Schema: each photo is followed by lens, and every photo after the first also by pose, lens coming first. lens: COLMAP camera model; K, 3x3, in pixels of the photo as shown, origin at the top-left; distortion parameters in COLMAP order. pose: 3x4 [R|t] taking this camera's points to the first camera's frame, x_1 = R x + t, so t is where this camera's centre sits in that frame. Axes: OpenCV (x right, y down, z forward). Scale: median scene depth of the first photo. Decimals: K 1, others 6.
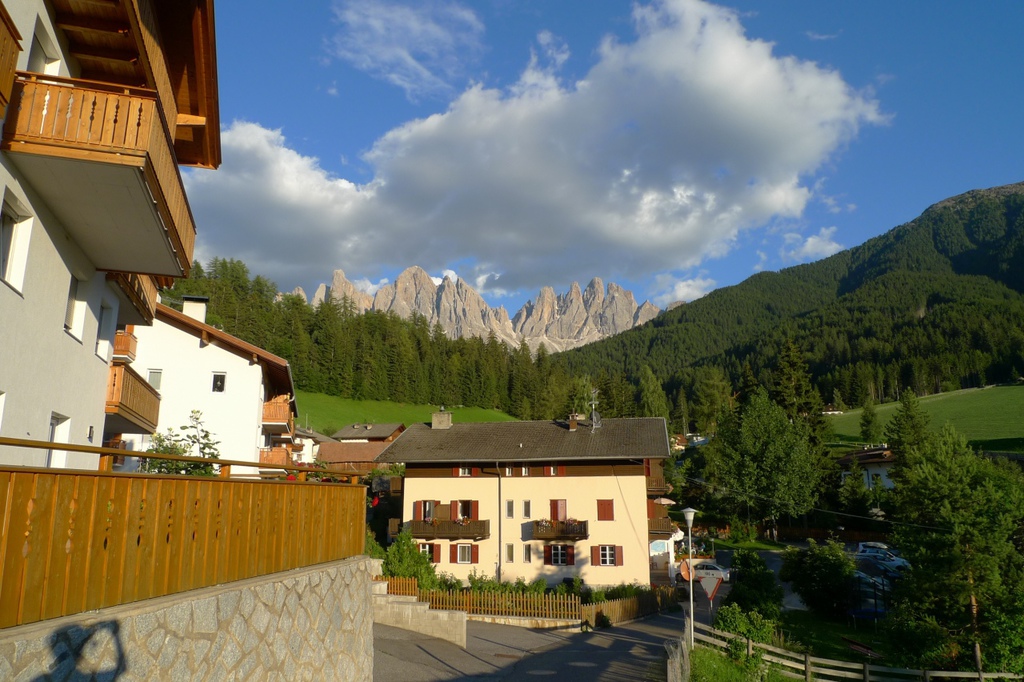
lens RADIAL K [[708.7, 0, 512.0], [0, 708.7, 341.0], [0, 0, 1]] dist [-0.005106, -0.003359]
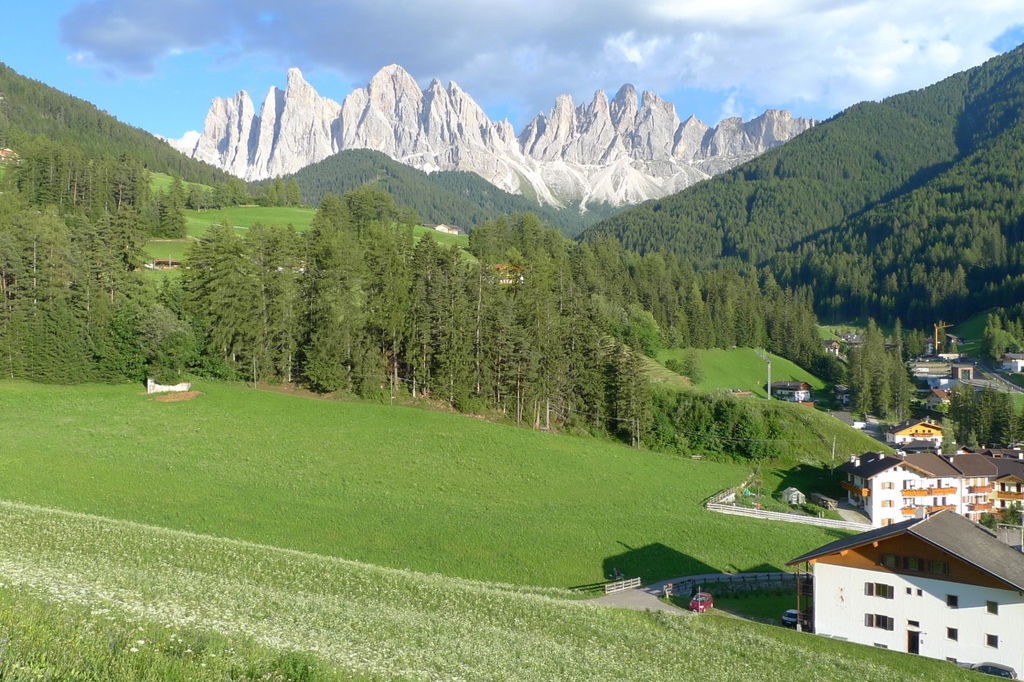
lens RADIAL K [[906.9, 0, 512.0], [0, 906.9, 341.0], [0, 0, 1]] dist [-0.017746, -0.014738]
pose [[0.999705, 0.008213, 0.022866, -0.071312], [-0.012681, 0.979154, 0.202721, -0.032377], [-0.020724, -0.202952, 0.978969, -0.066368]]
